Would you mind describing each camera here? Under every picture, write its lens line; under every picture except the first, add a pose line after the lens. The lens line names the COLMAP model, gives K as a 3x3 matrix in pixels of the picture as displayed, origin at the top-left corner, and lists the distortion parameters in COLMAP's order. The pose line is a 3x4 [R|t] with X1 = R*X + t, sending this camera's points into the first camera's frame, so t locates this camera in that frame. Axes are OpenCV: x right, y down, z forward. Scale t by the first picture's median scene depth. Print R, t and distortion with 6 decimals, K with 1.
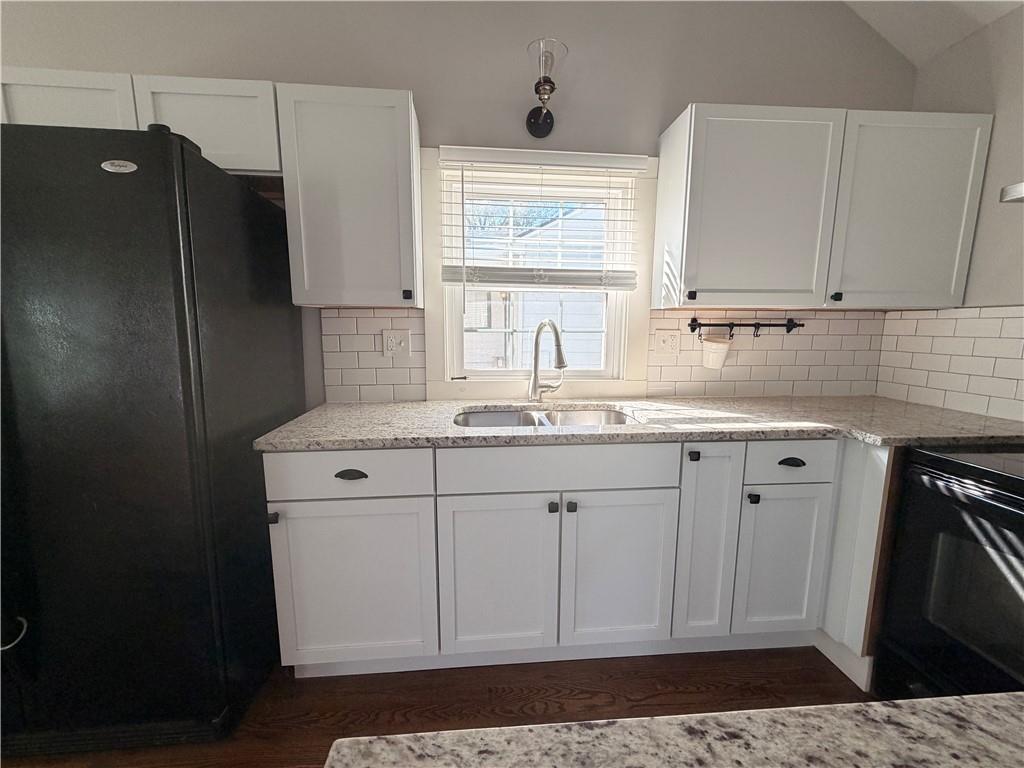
lens RADIAL K [[407.6, 0, 507.3], [0, 407.6, 383.1], [0, 0, 1]] dist [-0.000332, 0.000278]
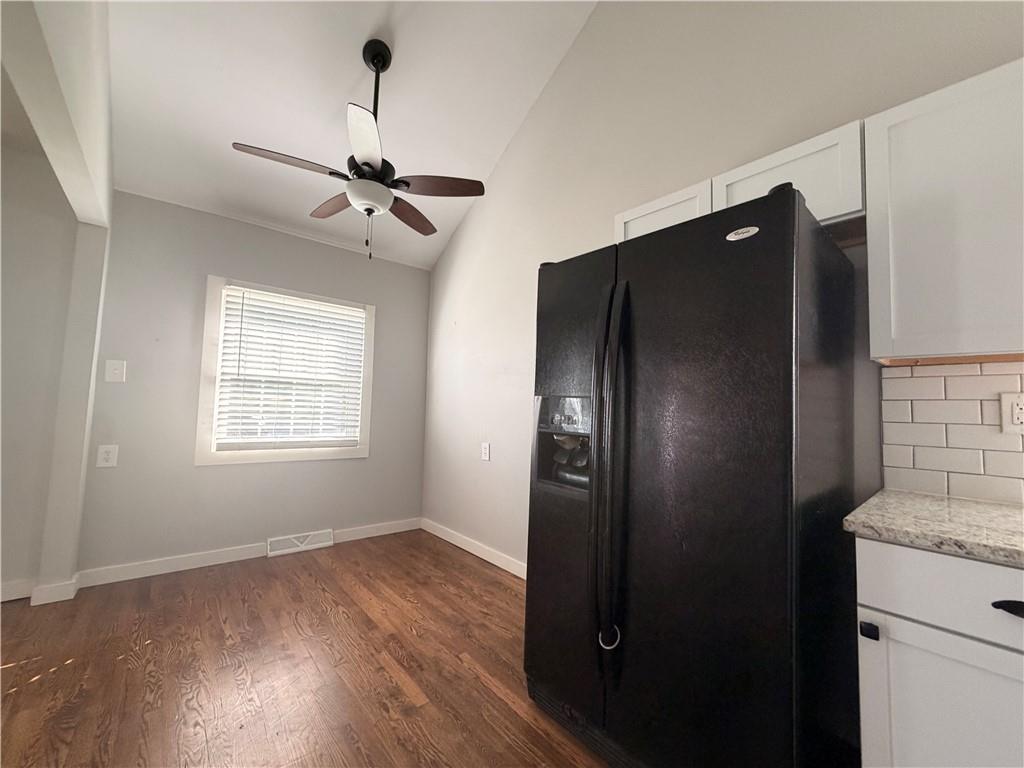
lens RADIAL K [[407.6, 0, 513.0], [0, 407.6, 384.5], [0, 0, 1]] dist [-0.000332, 0.000278]
pose [[0.593393, -0.028713, -0.804401, -0.296644], [-0.134657, 0.981738, -0.134377, 0.065307], [0.793569, 0.188056, 0.578690, -0.032463]]
